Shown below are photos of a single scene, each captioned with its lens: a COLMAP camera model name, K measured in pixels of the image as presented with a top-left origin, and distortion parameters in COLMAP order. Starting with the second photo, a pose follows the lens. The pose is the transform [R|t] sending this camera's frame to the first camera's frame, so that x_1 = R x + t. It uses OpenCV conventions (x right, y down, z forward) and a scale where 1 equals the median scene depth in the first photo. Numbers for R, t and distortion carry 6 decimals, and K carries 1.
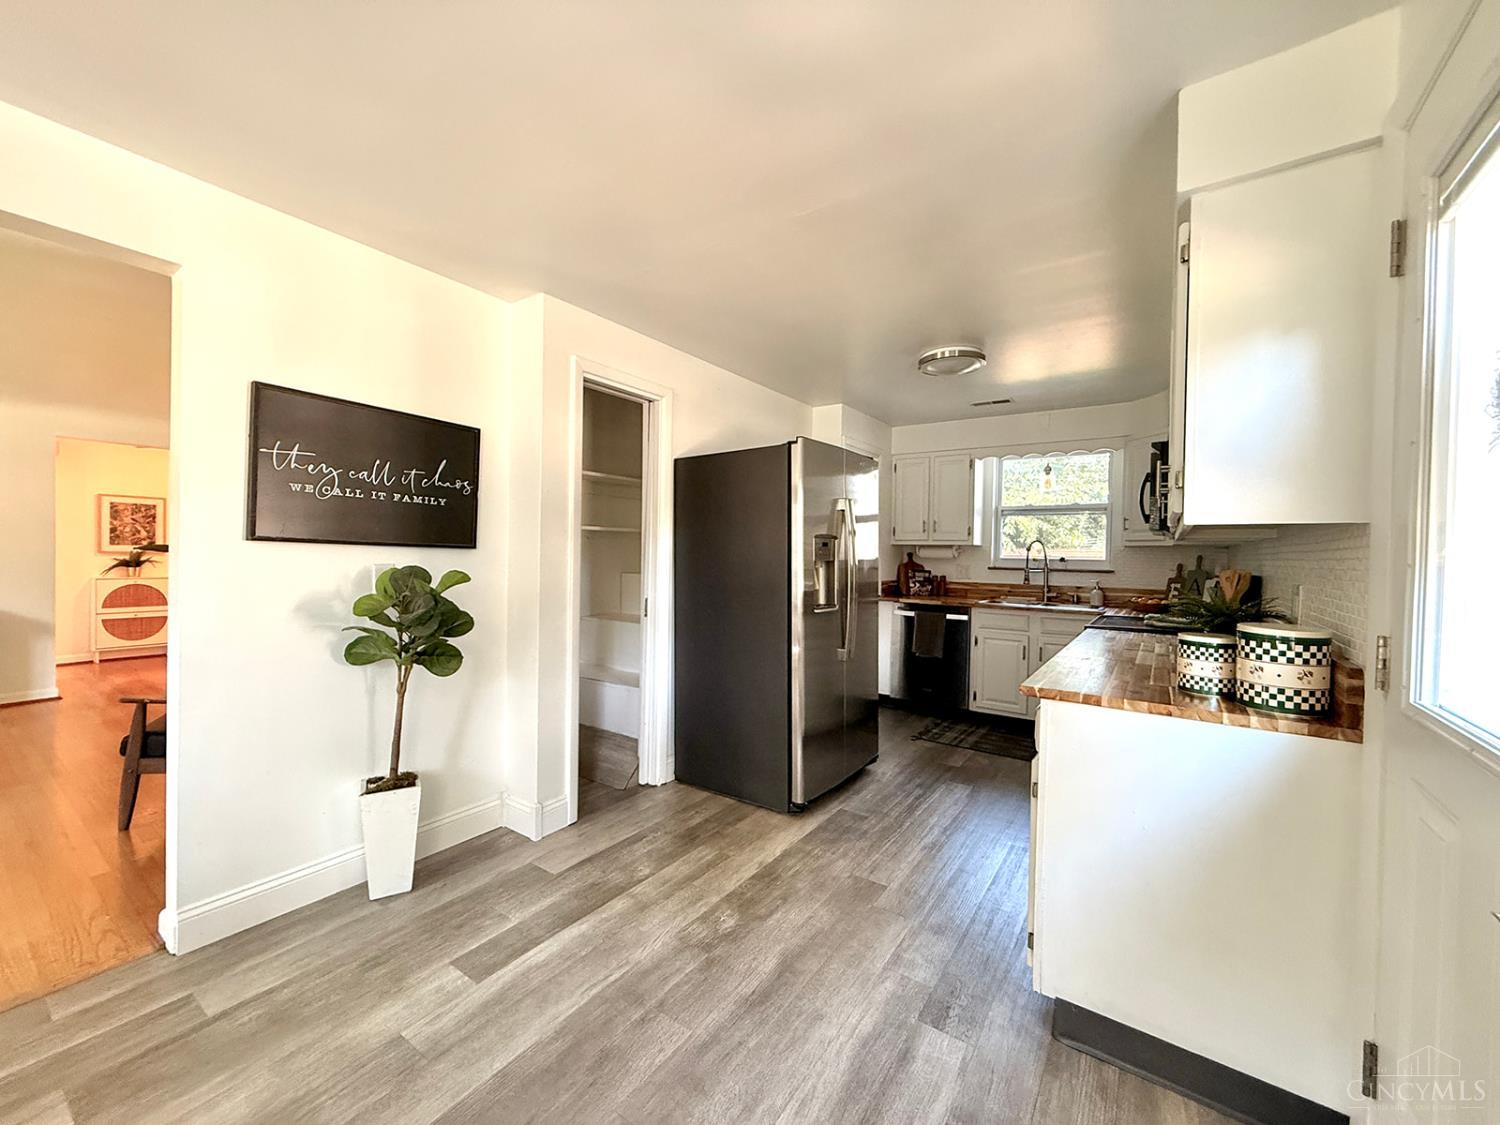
lens RADIAL K [[592.0, 0, 750.0], [0, 592.0, 562.5], [0, 0, 1]] dist [-0.000106, 0.000739]
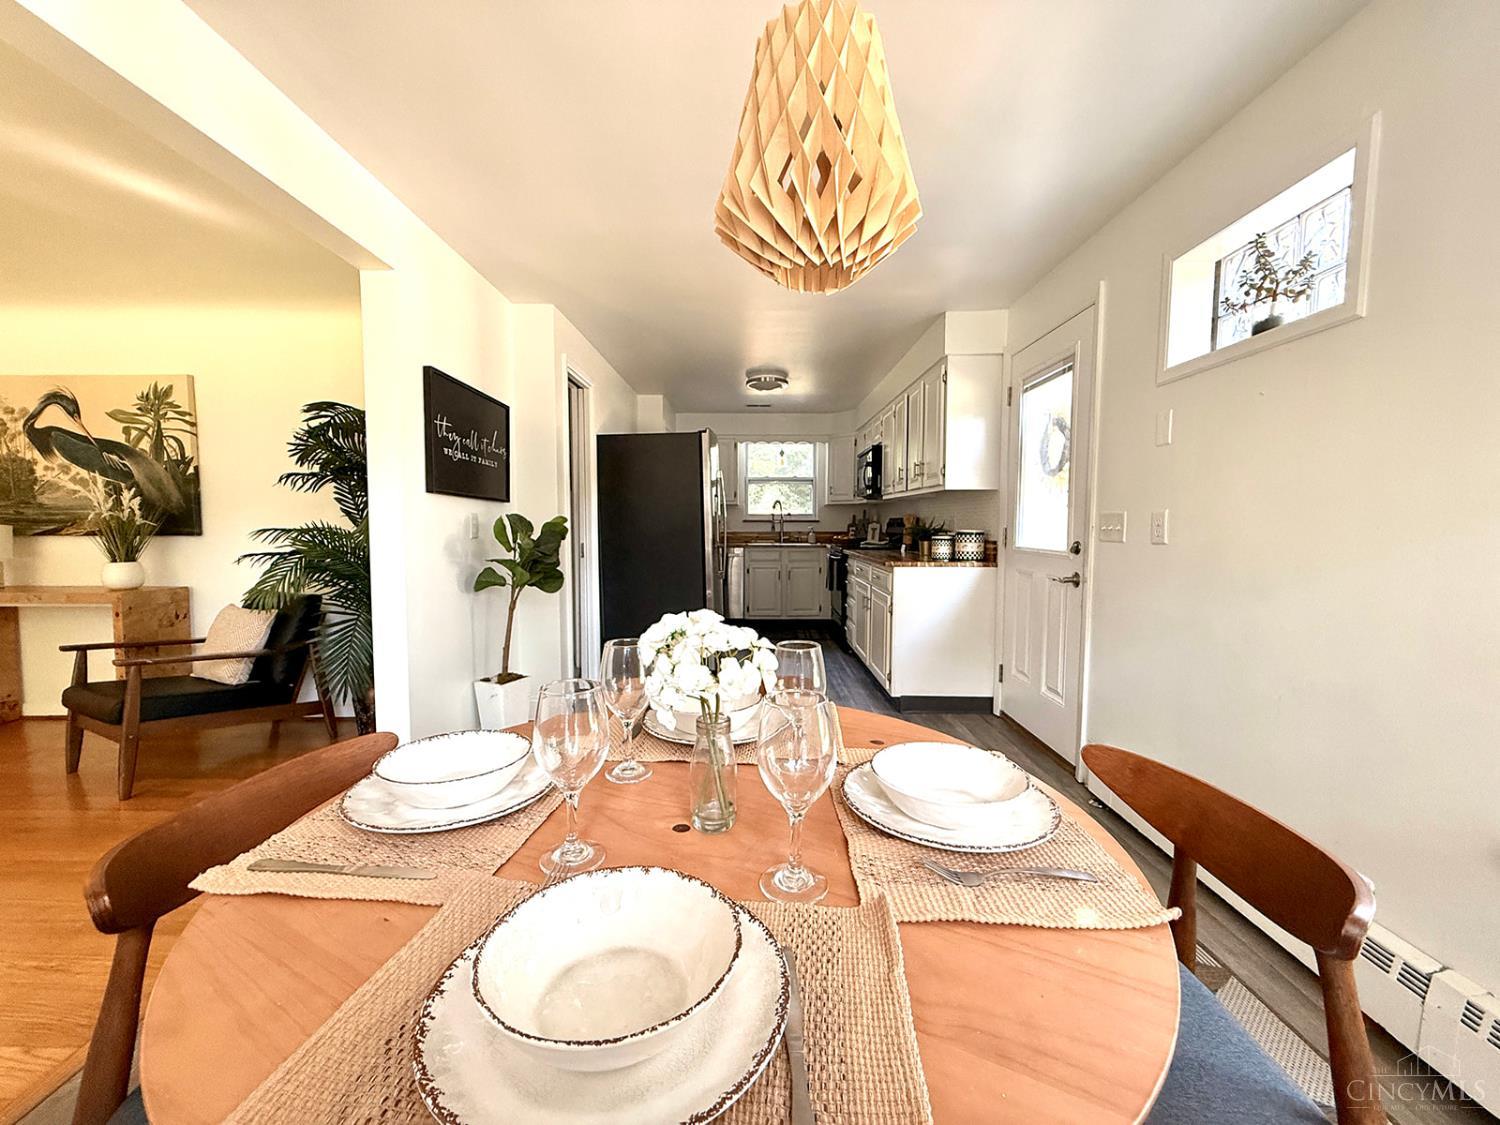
lens RADIAL K [[592.0, 0, 750.0], [0, 592.0, 562.5], [0, 0, 1]] dist [-0.000106, 0.000739]
pose [[0.822352, -0.056015, 0.566215, -0.446718], [0.024075, 0.997677, 0.063732, 0.021030], [-0.568469, -0.038779, 0.821790, -0.192201]]
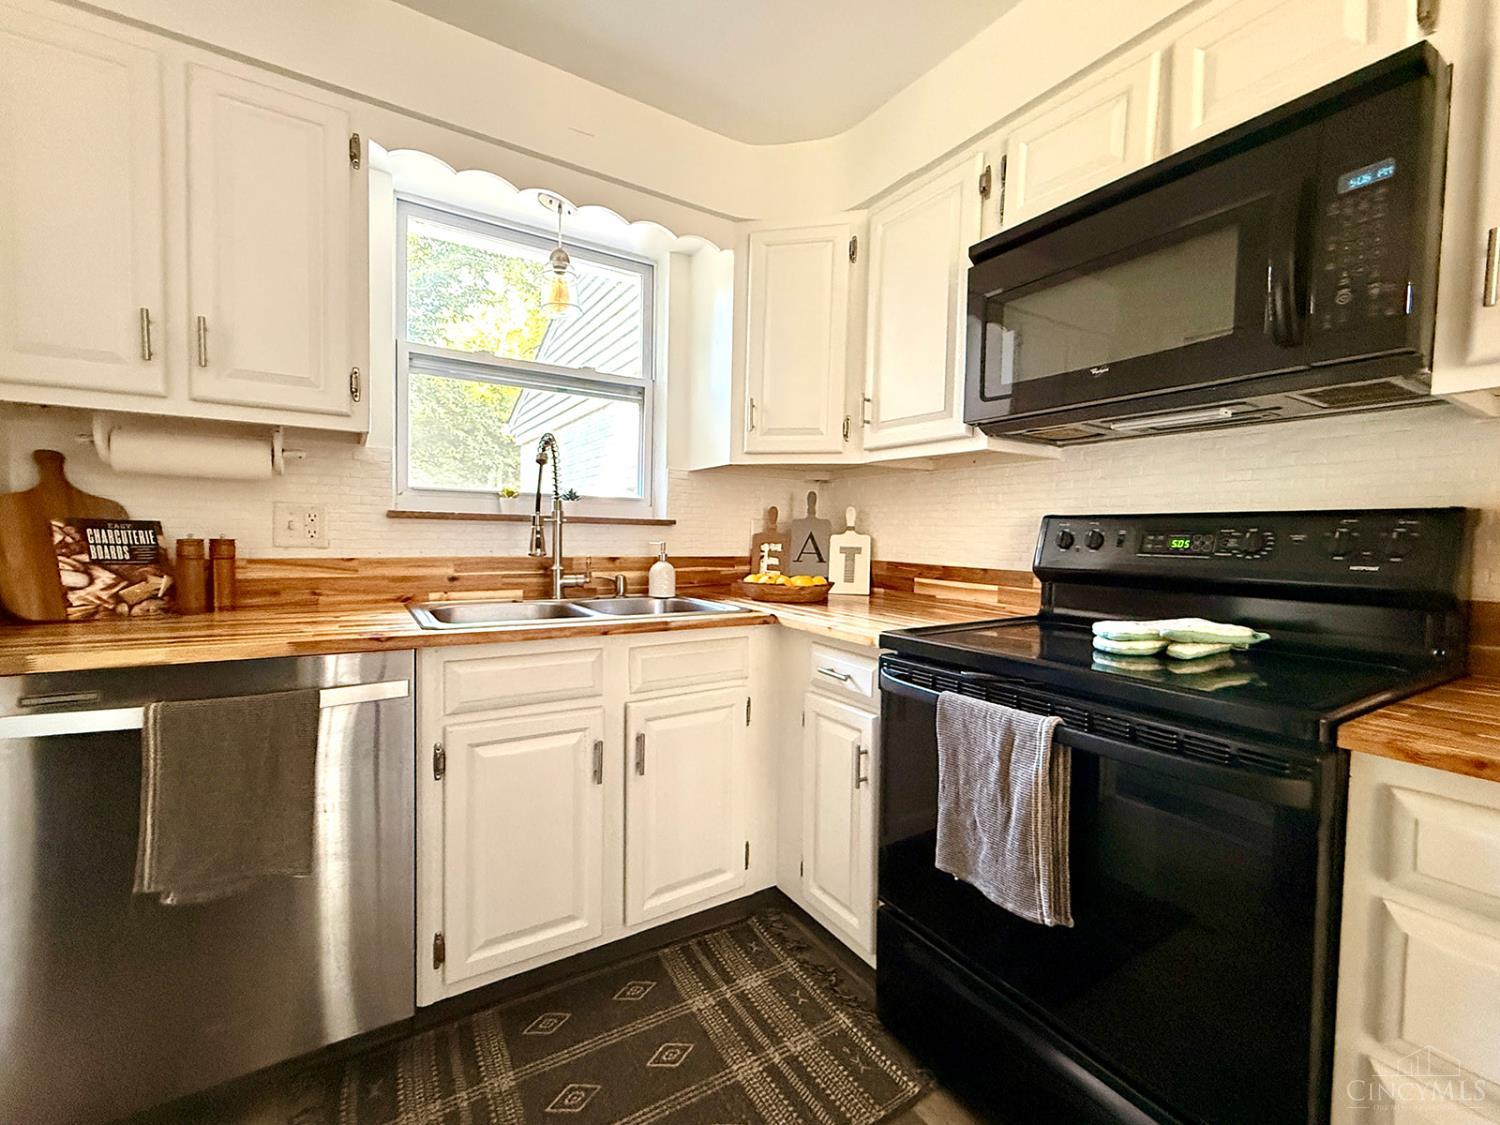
lens RADIAL K [[644.2, 0, 750.0], [0, 644.2, 562.5], [0, 0, 1]] dist [-0.000528, 0.000084]
pose [[0.386545, -0.049074, 0.920964, 0.165898], [0.002165, 0.998629, 0.052304, 0.021633], [-0.922268, -0.018224, 0.386121, 0.778498]]
